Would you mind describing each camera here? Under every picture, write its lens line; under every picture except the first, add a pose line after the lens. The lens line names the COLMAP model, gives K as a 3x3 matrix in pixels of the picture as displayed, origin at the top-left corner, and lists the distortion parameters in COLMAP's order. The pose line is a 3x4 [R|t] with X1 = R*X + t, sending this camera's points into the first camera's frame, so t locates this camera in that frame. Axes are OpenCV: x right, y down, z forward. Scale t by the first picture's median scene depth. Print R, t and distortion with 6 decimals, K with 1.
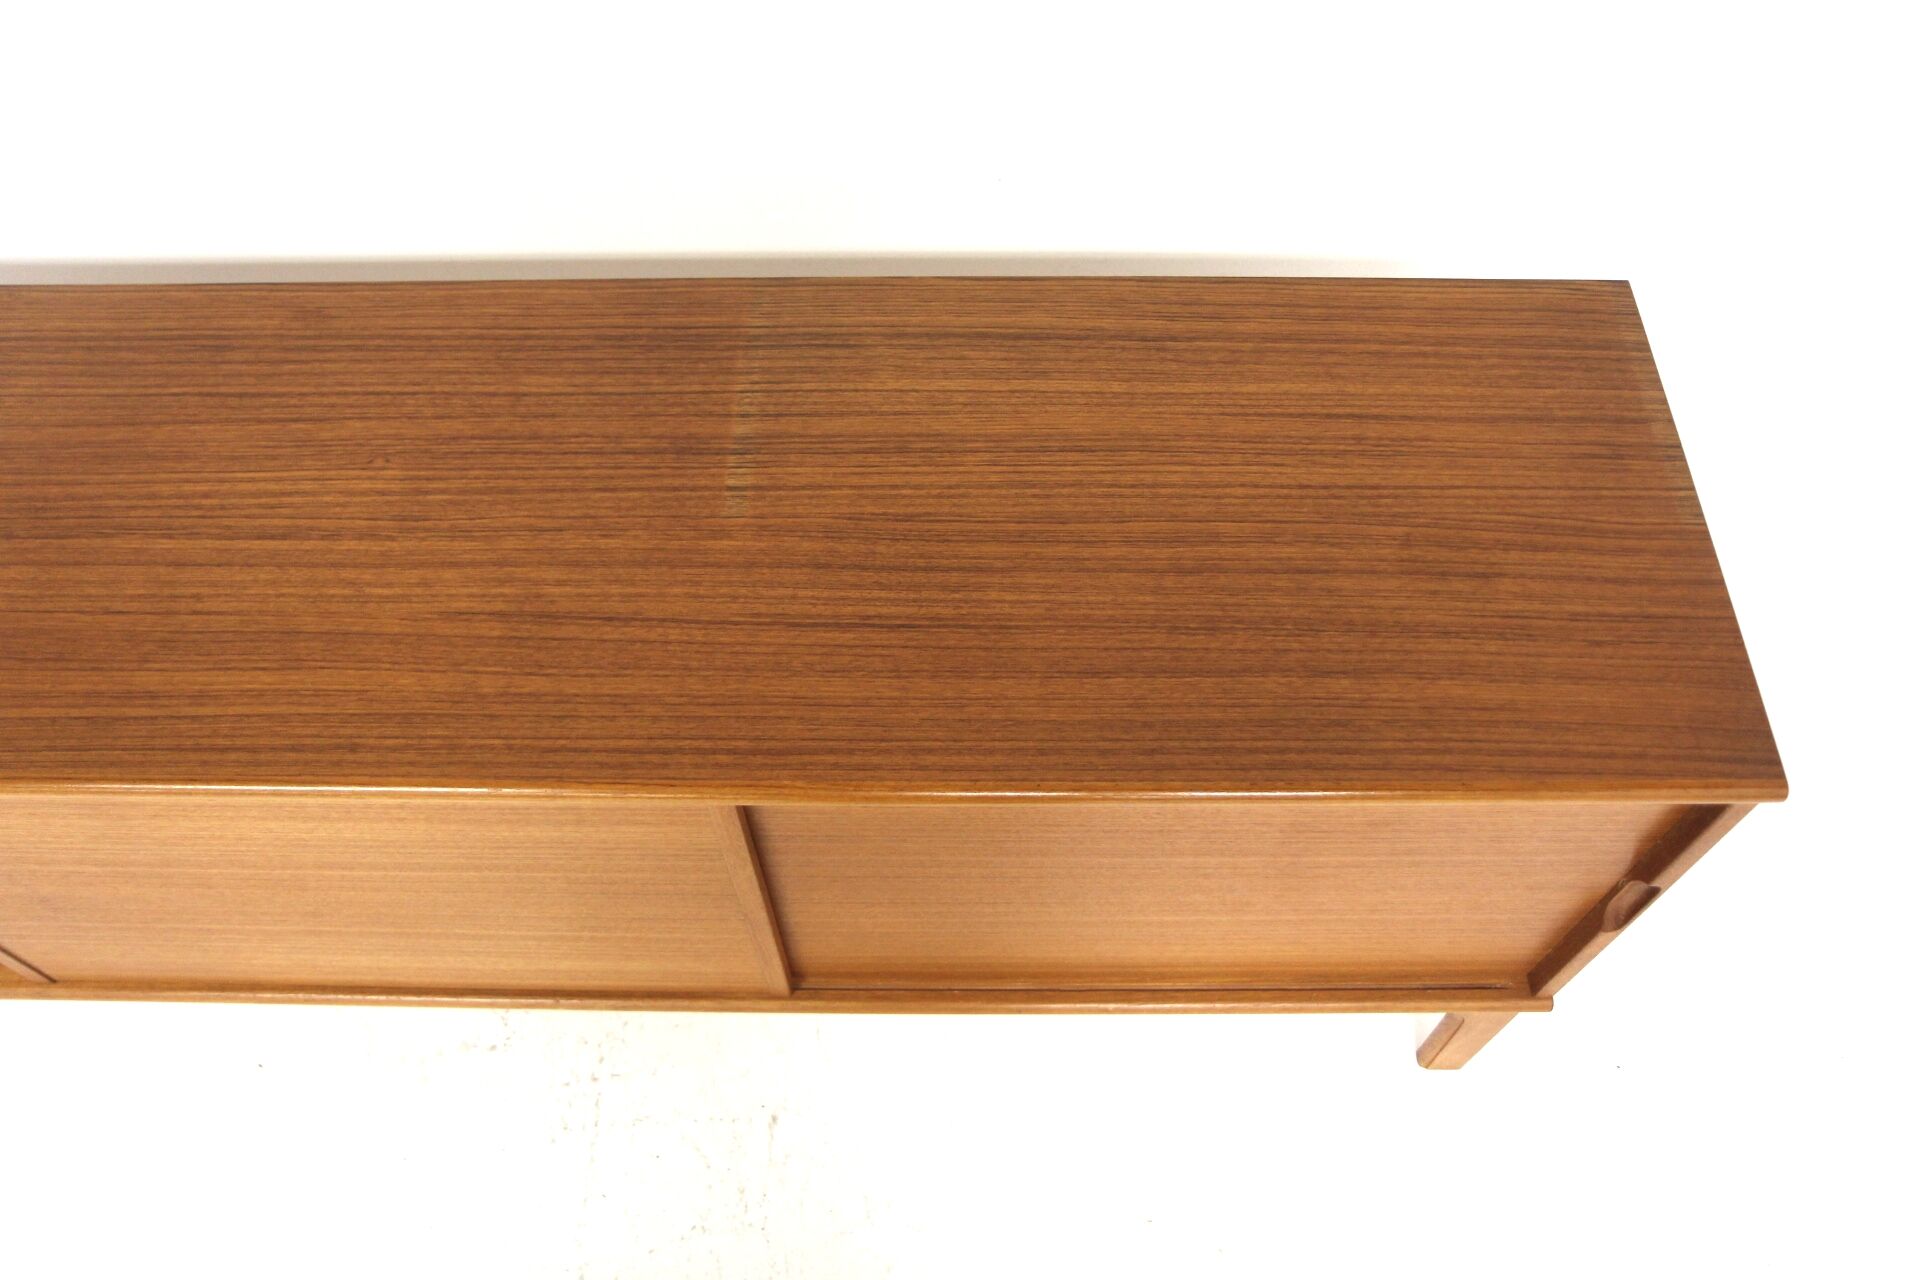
lens RADIAL K [[1467.1, 0, 963.1], [0, 1467.1, 638.3], [0, 0, 1]] dist [-0.114391, 0.091629]
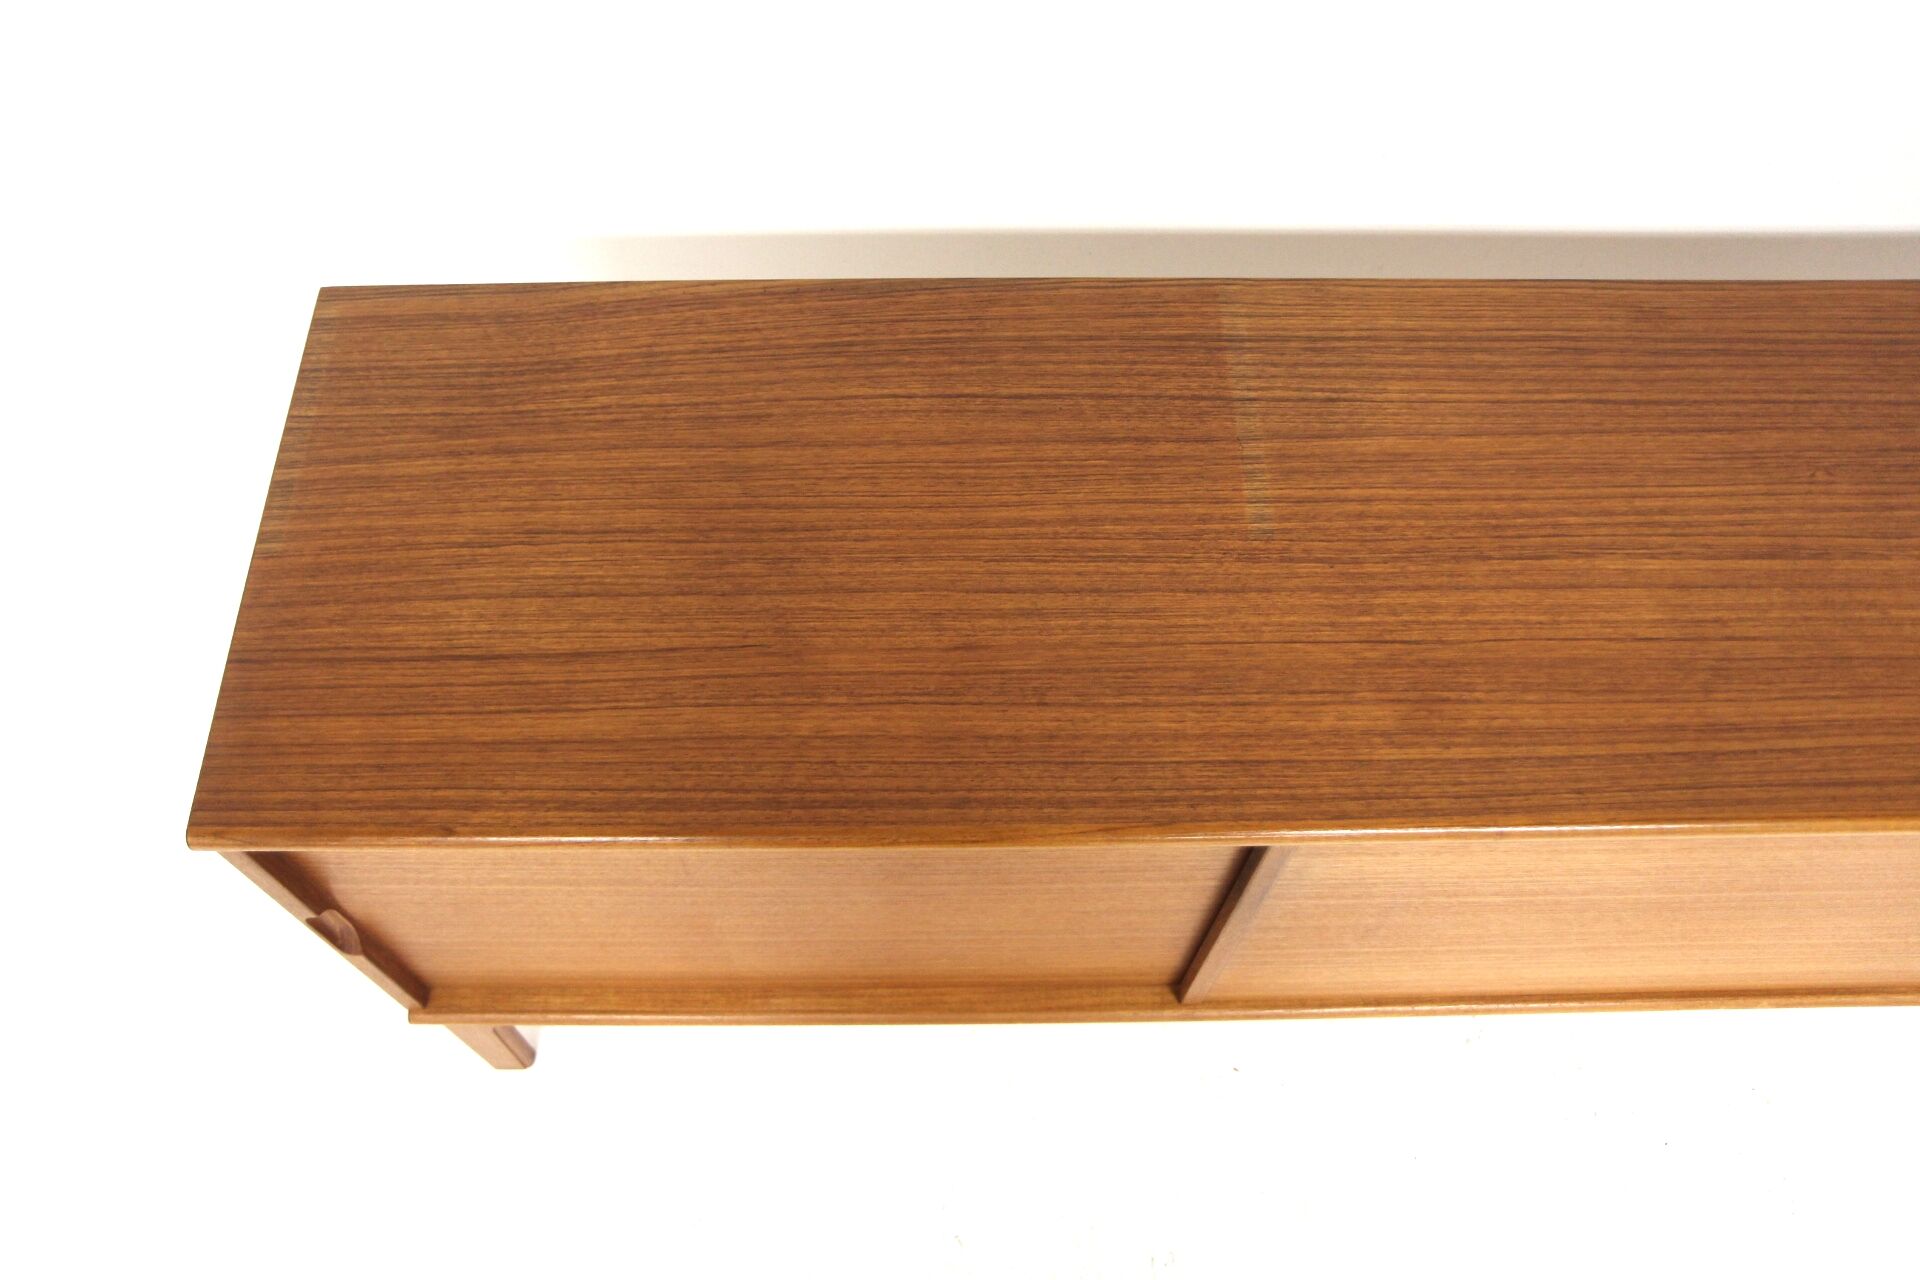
lens RADIAL K [[1467.1, 0, 946.2], [0, 1467.1, 639.1], [0, 0, 1]] dist [-0.114391, 0.091629]
pose [[0.999898, -0.013691, -0.004080, -1.023316], [0.013878, 0.998655, 0.049960, -0.070289], [0.003391, -0.050011, 0.998743, 0.035499]]
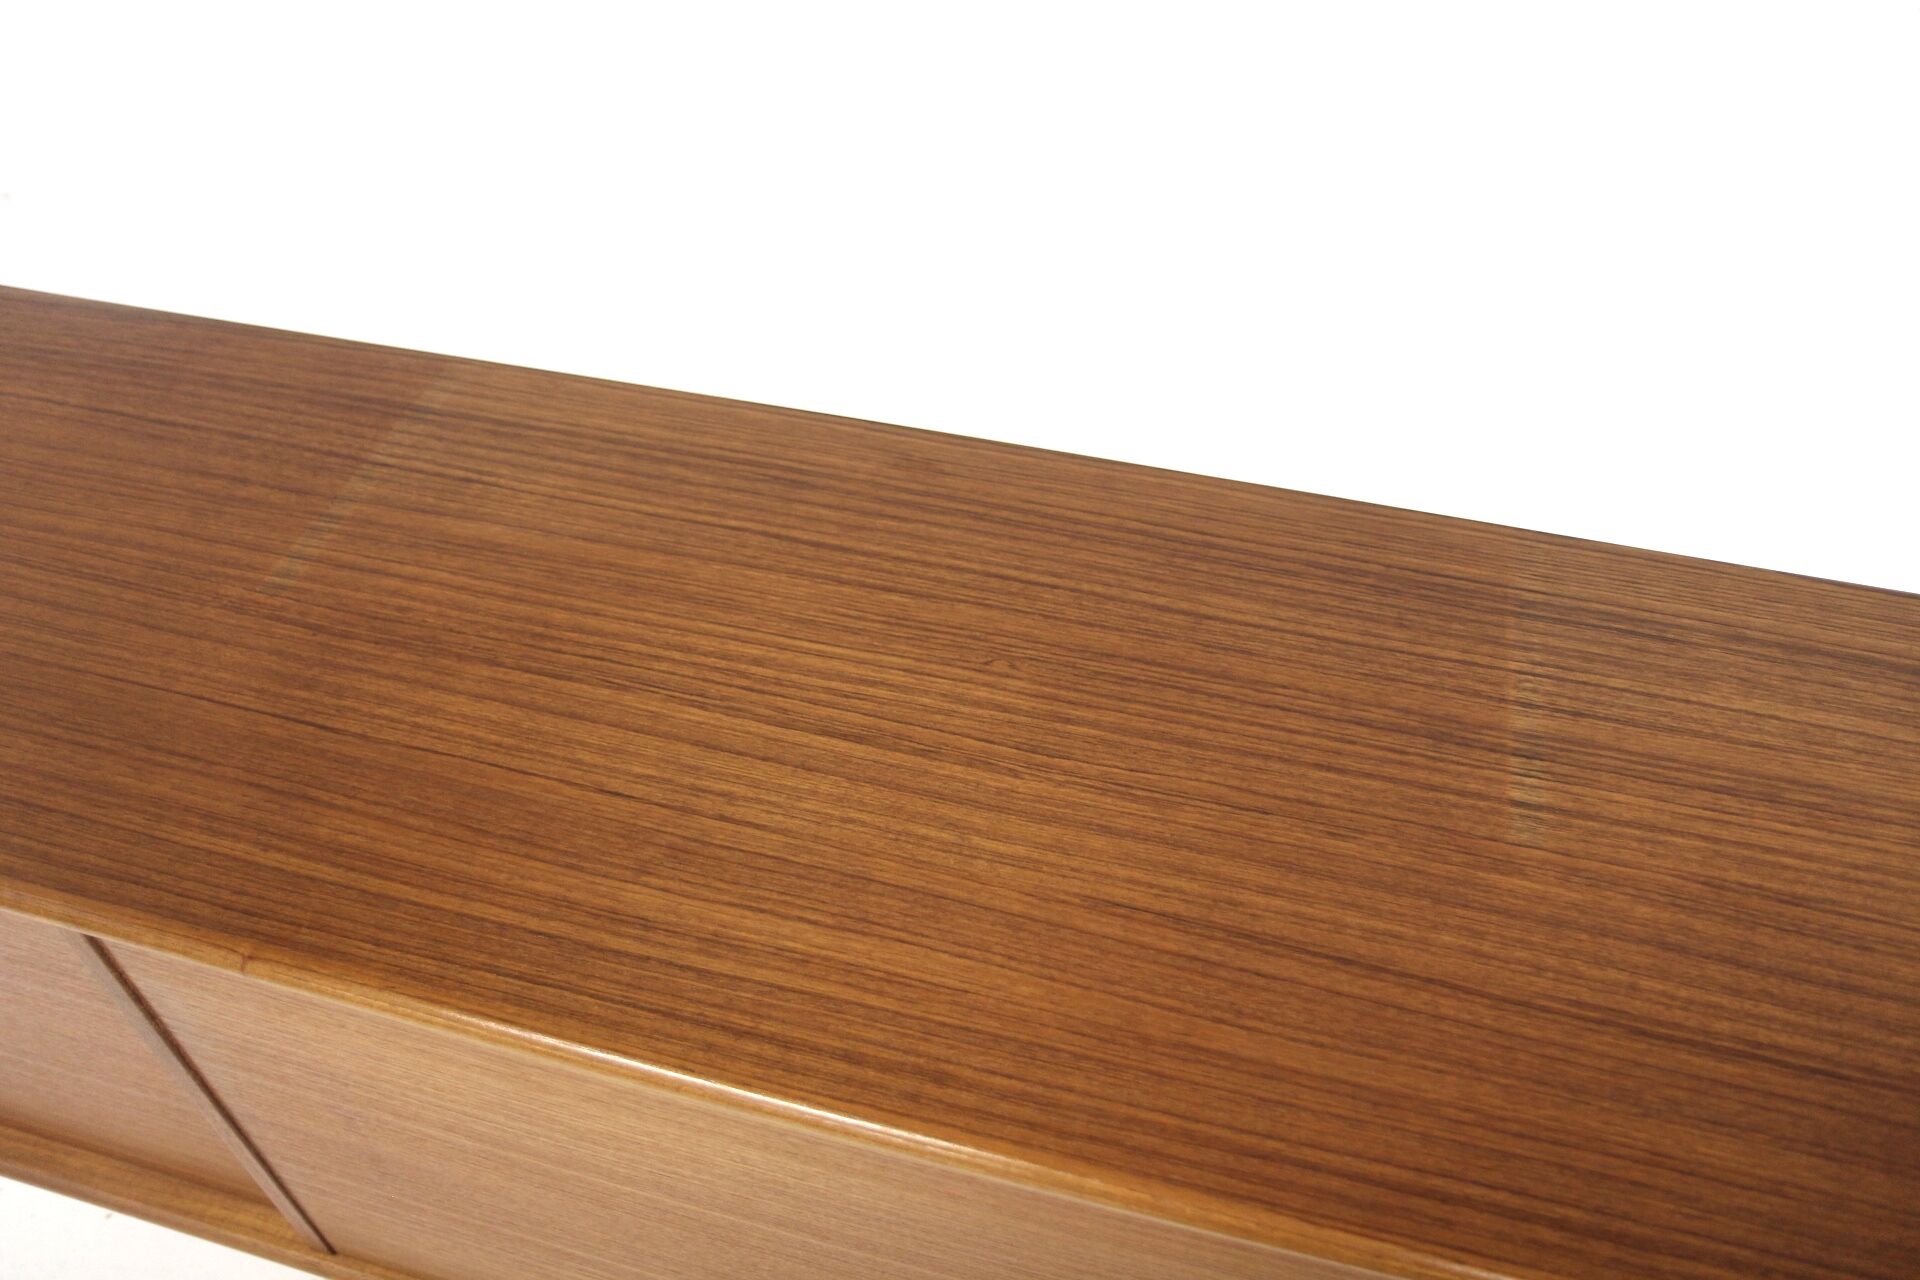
lens RADIAL K [[1467.1, 0, 955.0], [0, 1467.1, 676.2], [0, 0, 1]] dist [-0.114391, 0.091629]
pose [[0.965248, 0.184292, -0.185290, -0.301451], [-0.219059, 0.957209, -0.189114, 0.024286], [0.142509, 0.223132, 0.964315, 0.313239]]
